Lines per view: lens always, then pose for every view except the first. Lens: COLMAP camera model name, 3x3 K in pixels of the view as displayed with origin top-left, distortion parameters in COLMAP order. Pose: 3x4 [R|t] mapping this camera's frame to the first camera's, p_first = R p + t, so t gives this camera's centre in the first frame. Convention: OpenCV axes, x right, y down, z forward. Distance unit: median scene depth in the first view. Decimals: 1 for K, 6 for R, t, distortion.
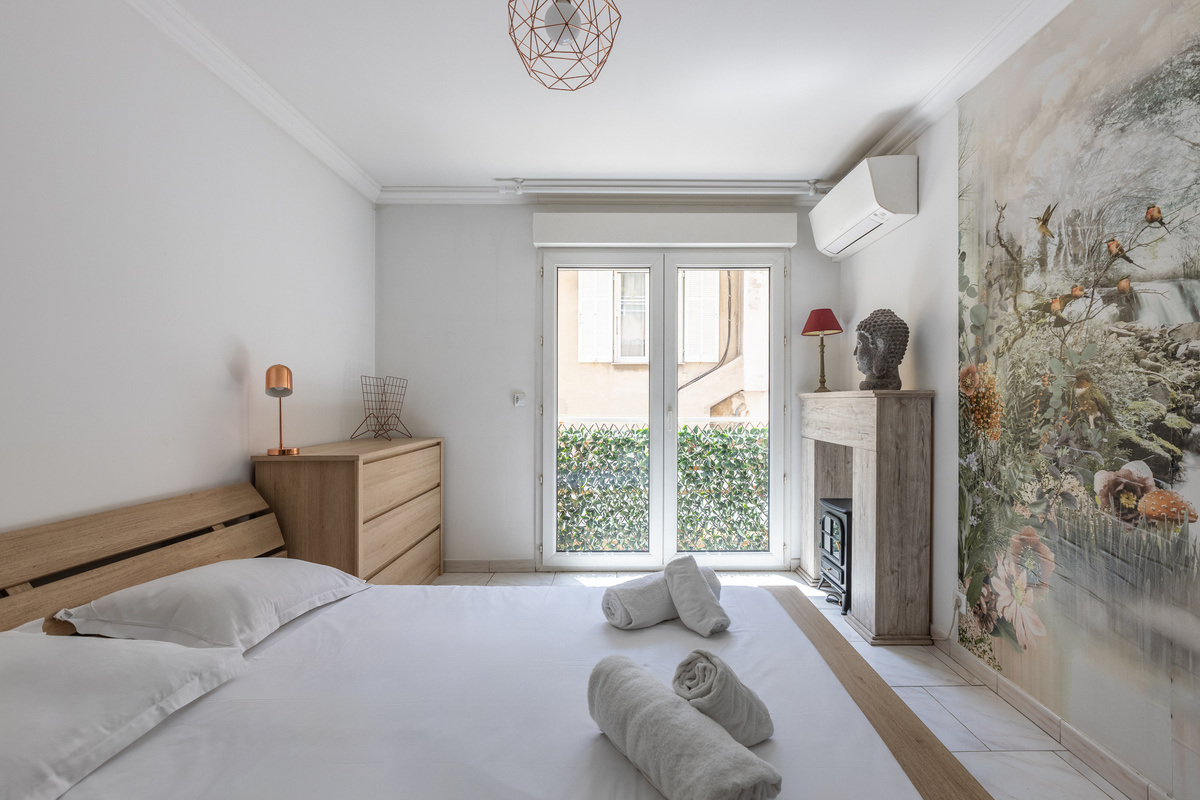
lens RADIAL K [[544.8, 0, 618.7], [0, 544.8, 402.6], [0, 0, 1]] dist [0.000911, 0.000354]
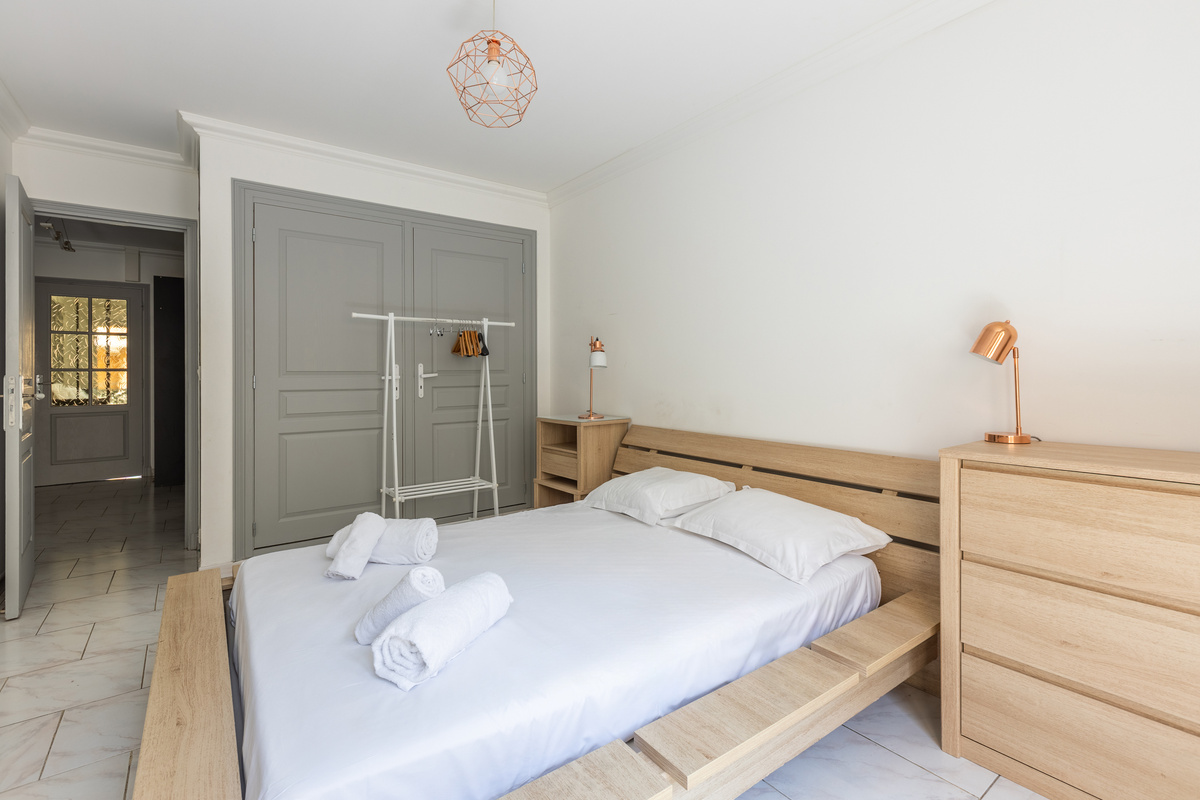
lens RADIAL K [[549.5, 0, 605.3], [0, 549.5, 371.8], [0, 0, 1]] dist [0.003023, 0.000155]
pose [[-0.802070, 0.002028, -0.597227, 0.178877], [0.001384, 0.999998, 0.001536, -0.000891], [0.597229, 0.000405, -0.802071, 0.863274]]
